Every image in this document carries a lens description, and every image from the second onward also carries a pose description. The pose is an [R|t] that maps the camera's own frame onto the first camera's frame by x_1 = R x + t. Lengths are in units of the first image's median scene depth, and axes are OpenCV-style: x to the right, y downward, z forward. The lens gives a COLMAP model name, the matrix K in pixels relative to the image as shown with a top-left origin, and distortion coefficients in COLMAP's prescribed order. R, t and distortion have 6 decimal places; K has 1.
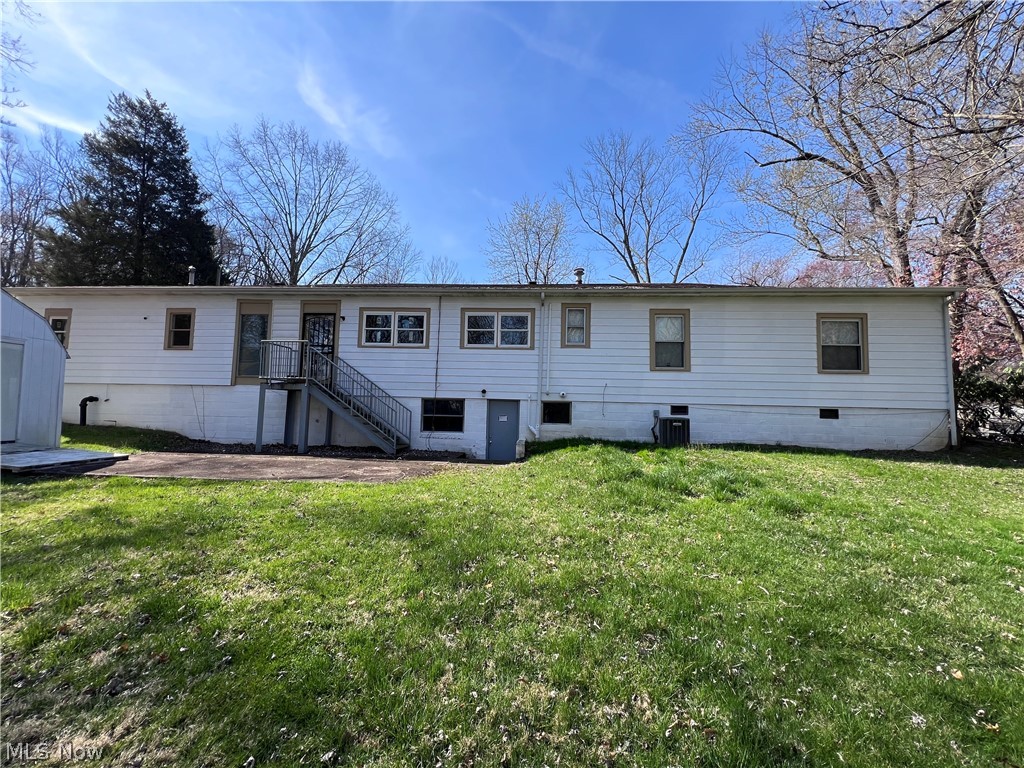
lens RADIAL K [[410.3, 0, 512.3], [0, 410.3, 385.4], [0, 0, 1]] dist [0.000329, 0.000219]
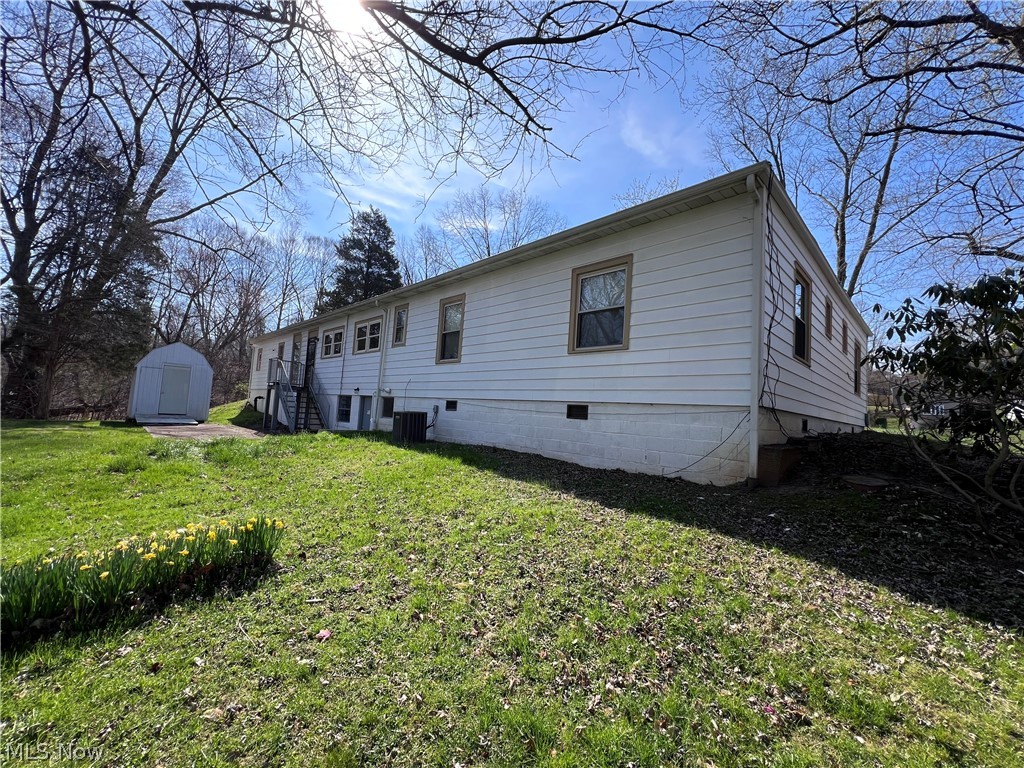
lens RADIAL K [[410.3, 0, 512.3], [0, 410.3, 385.4], [0, 0, 1]] dist [0.000329, 0.000219]
pose [[0.761480, -0.022035, -0.647813, 1.124287], [-0.003543, 0.999266, -0.038155, 0.051108], [0.648178, 0.031349, 0.760843, 0.405181]]
